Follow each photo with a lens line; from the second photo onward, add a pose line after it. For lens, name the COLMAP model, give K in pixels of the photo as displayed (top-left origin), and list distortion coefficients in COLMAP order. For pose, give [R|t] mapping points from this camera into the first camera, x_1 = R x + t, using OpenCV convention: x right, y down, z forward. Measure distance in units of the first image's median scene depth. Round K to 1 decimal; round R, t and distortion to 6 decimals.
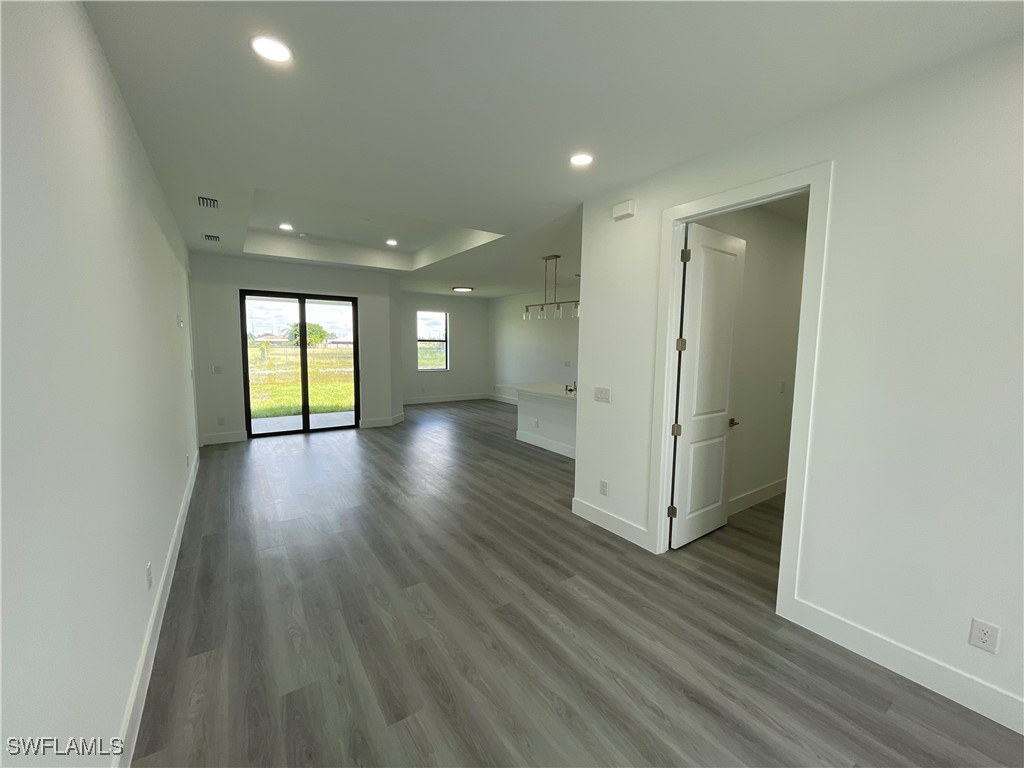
lens RADIAL K [[416.3, 0, 507.0], [0, 416.3, 383.7], [0, 0, 1]] dist [0.002580, -0.001155]
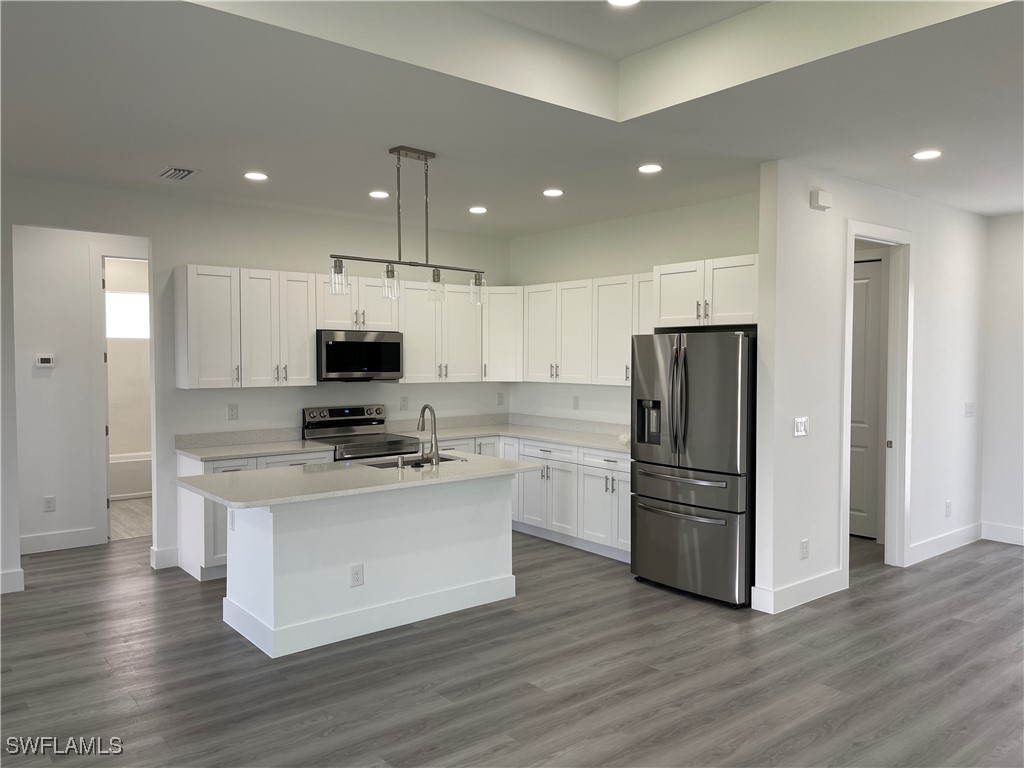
lens RADIAL K [[779.9, 0, 514.4], [0, 779.9, 375.3], [0, 0, 1]] dist [0.074585, -0.087595]
pose [[-0.098015, -0.040548, 0.994359, -0.813605], [0.091642, 0.994557, 0.049590, -0.133098], [-0.990957, 0.095985, -0.093765, 1.172973]]
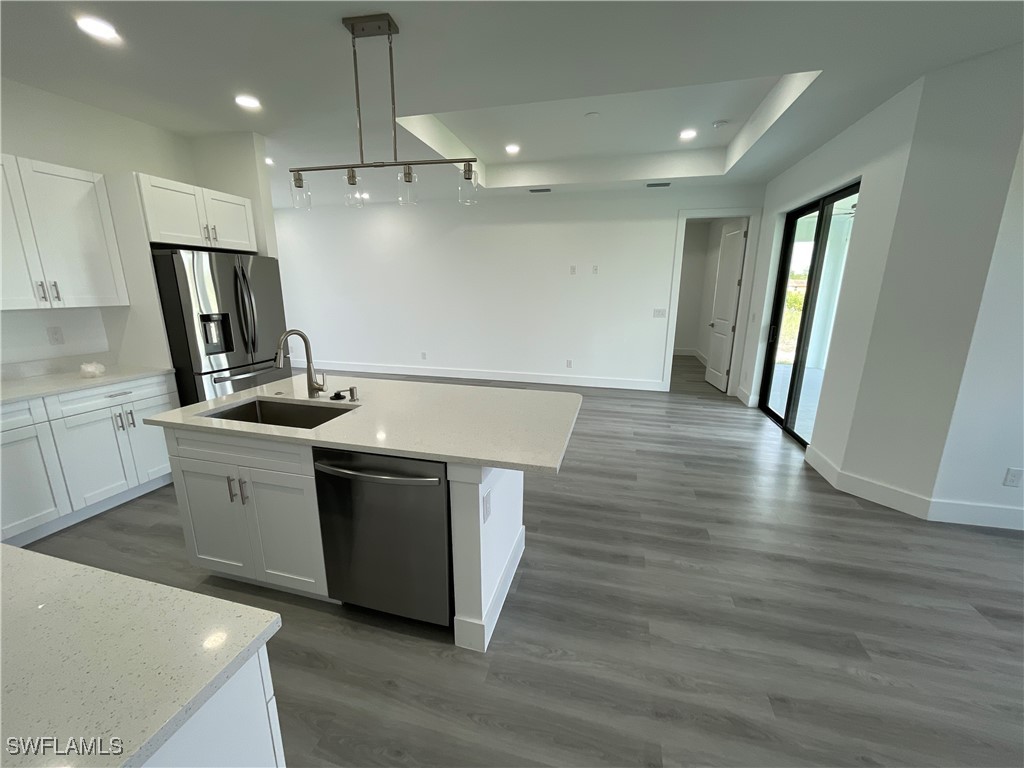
lens RADIAL K [[416.3, 0, 511.2], [0, 416.3, 383.9], [0, 0, 1]] dist [0.002580, -0.001155]
pose [[-0.741532, 0.135305, -0.657133, 0.353532], [-0.077654, 0.955561, 0.284380, -0.141600], [0.666409, 0.261906, -0.698072, 1.667090]]
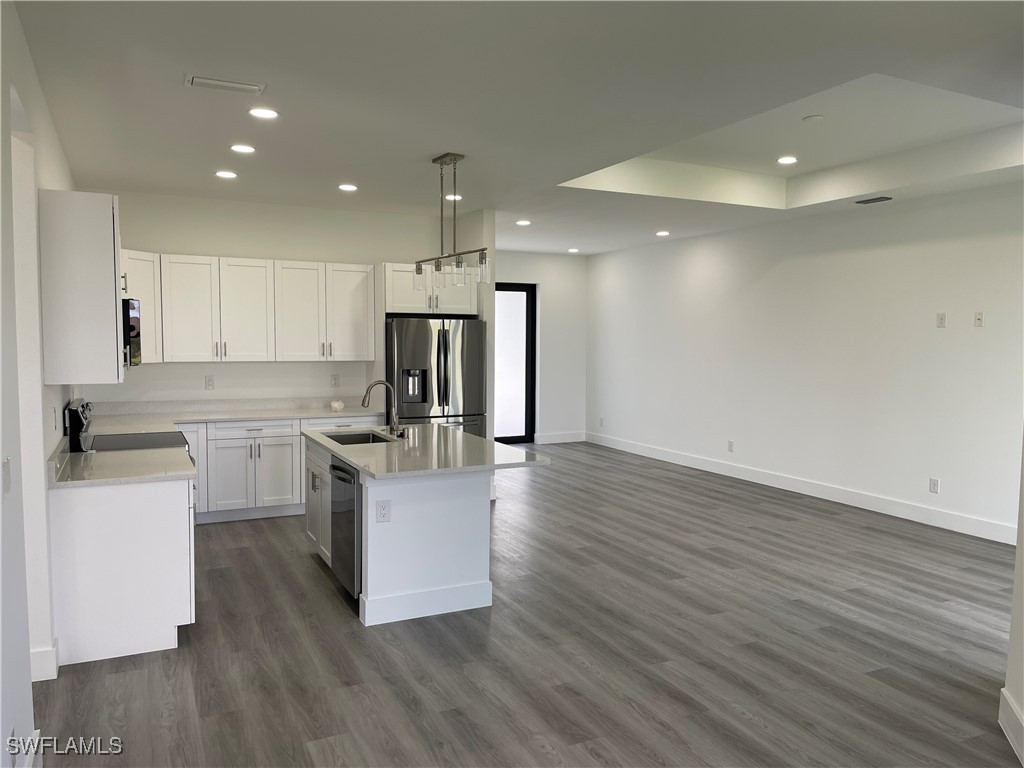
lens RADIAL K [[779.9, 0, 519.3], [0, 779.9, 393.0], [0, 0, 1]] dist [0.074585, -0.087595]
pose [[-0.993205, -0.030391, 0.112342, -0.092432], [-0.011309, 0.985936, 0.166737, -0.223001], [-0.115829, 0.164334, -0.979580, 2.257298]]
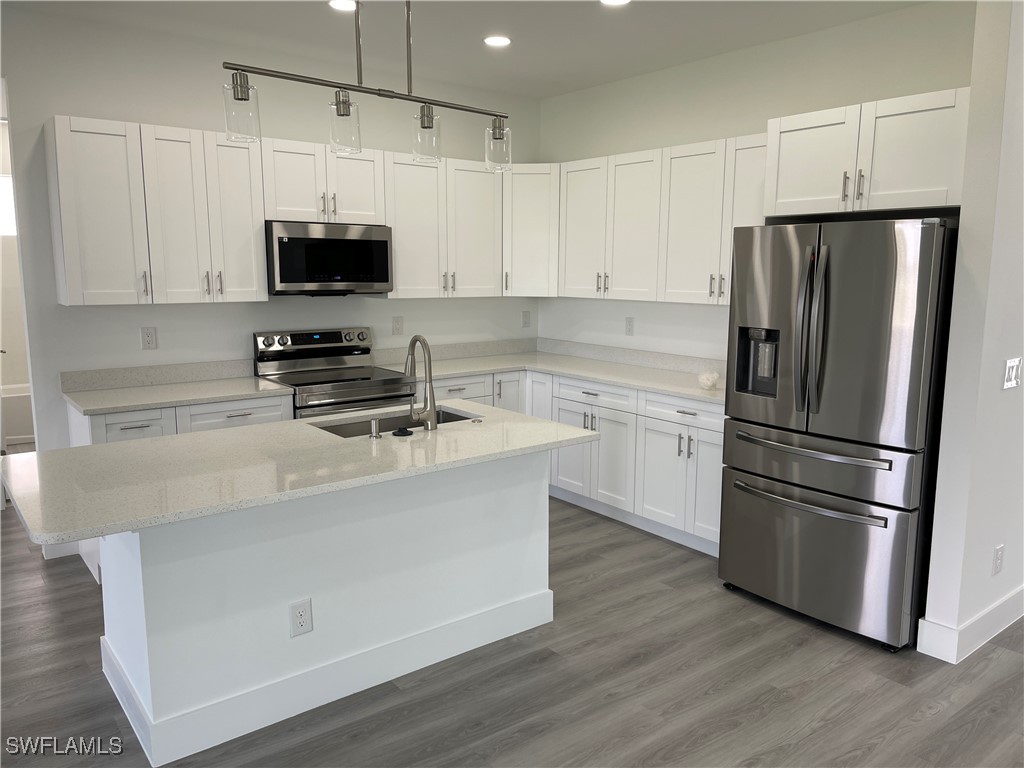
lens RADIAL K [[779.9, 0, 520.6], [0, 779.9, 382.0], [0, 0, 1]] dist [0.074585, -0.087595]
pose [[-0.082442, -0.163662, 0.983066, -0.439788], [0.087552, 0.981420, 0.170731, -0.120659], [-0.992743, 0.100145, -0.066582, 1.156162]]
